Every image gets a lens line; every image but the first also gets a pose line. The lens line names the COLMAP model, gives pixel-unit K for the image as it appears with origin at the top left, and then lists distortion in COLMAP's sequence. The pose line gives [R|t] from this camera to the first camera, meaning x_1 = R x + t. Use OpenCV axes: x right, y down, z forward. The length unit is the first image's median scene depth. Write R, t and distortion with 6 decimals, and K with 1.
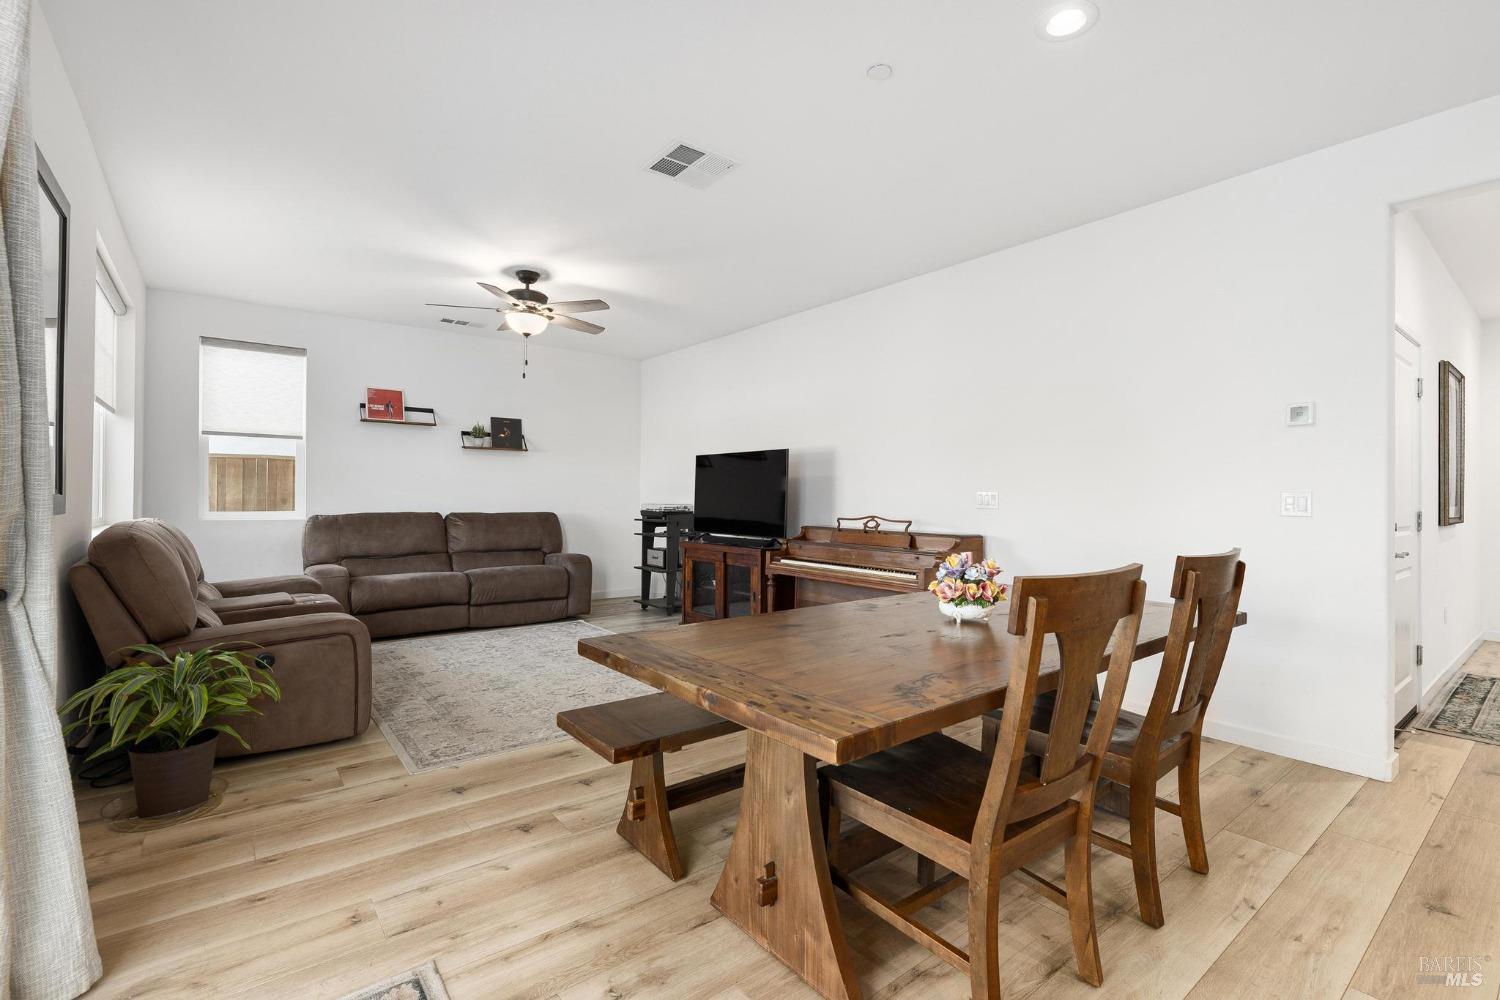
lens RADIAL K [[669.4, 0, 752.6], [0, 669.4, 493.2], [0, 0, 1]] dist [-0.000519, -0.000158]
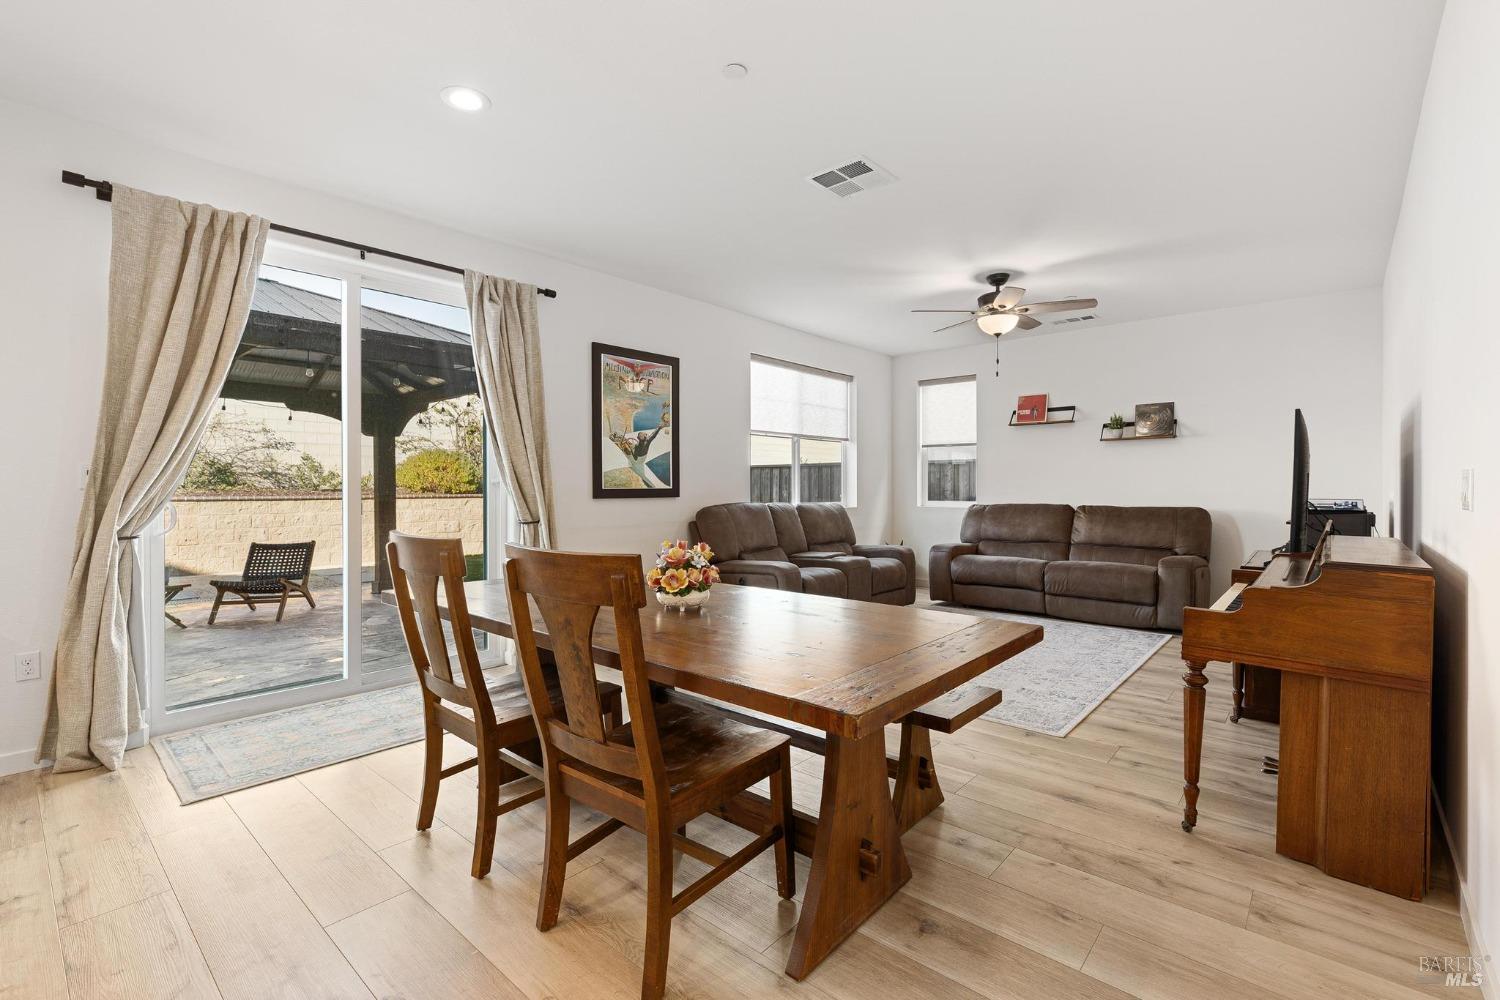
lens RADIAL K [[669.4, 0, 752.6], [0, 669.4, 493.2], [0, 0, 1]] dist [-0.000519, -0.000158]
pose [[0.174801, -0.001276, -0.984603, 0.506357], [0.004452, 0.999990, -0.000506, 0.009610], [0.984594, -0.004295, 0.174805, 0.350762]]
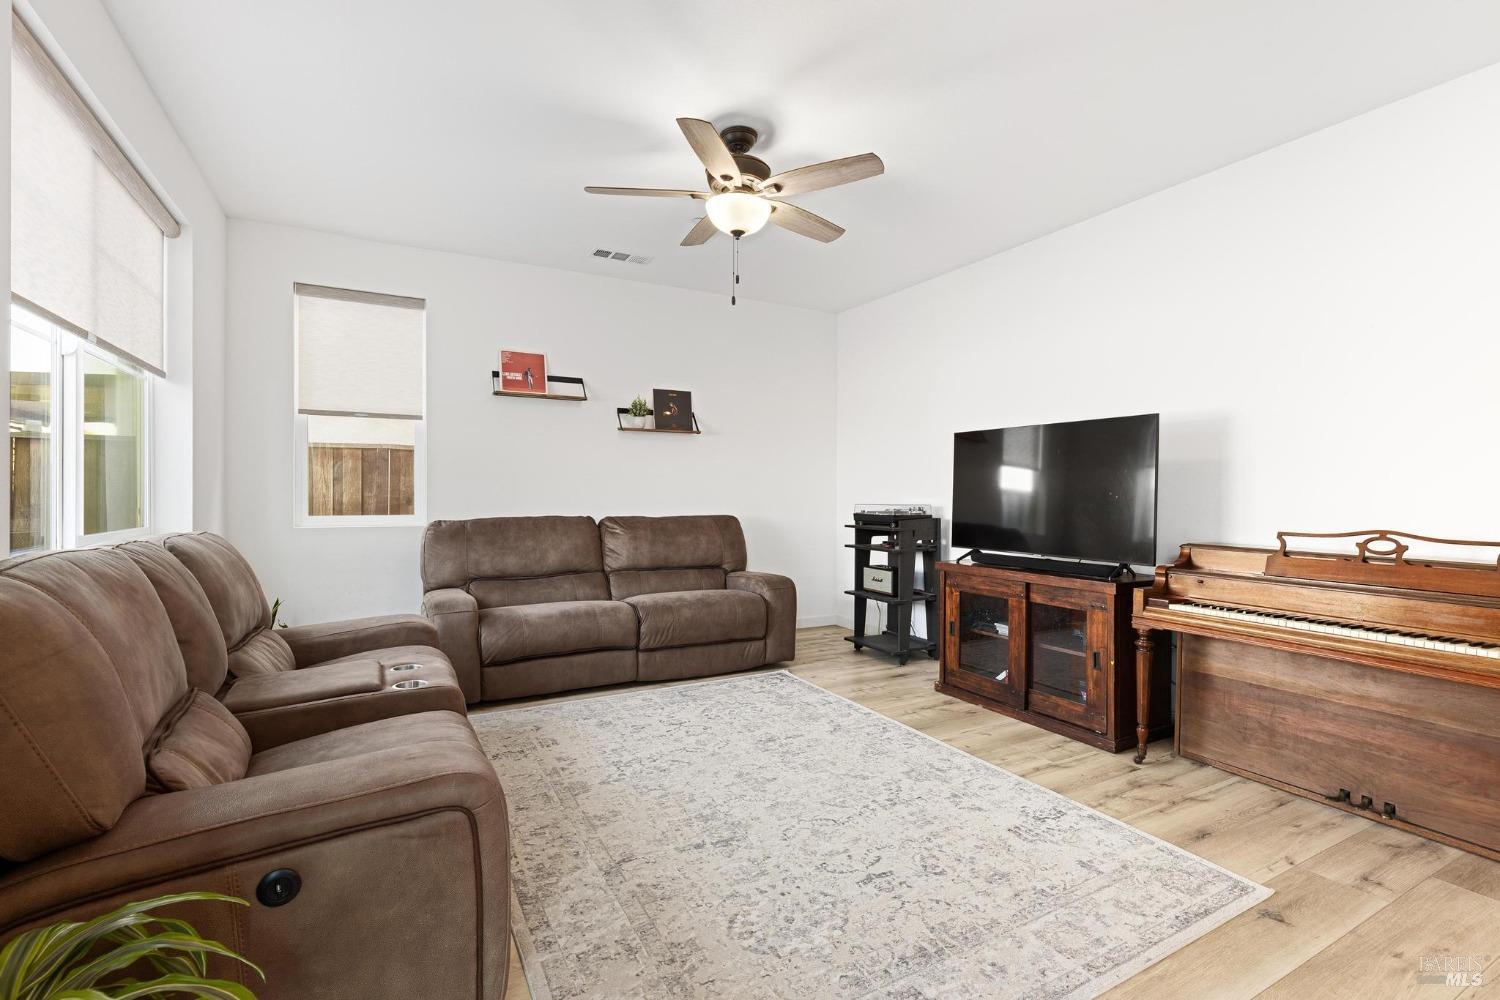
lens RADIAL K [[682.9, 0, 755.4], [0, 682.9, 495.4], [0, 0, 1]] dist [0.000444, -0.000106]
pose [[0.985685, -0.002760, -0.168575, -0.172233], [0.004285, 0.999953, 0.008683, -0.000553], [0.168543, -0.009281, 0.985651, 0.302716]]
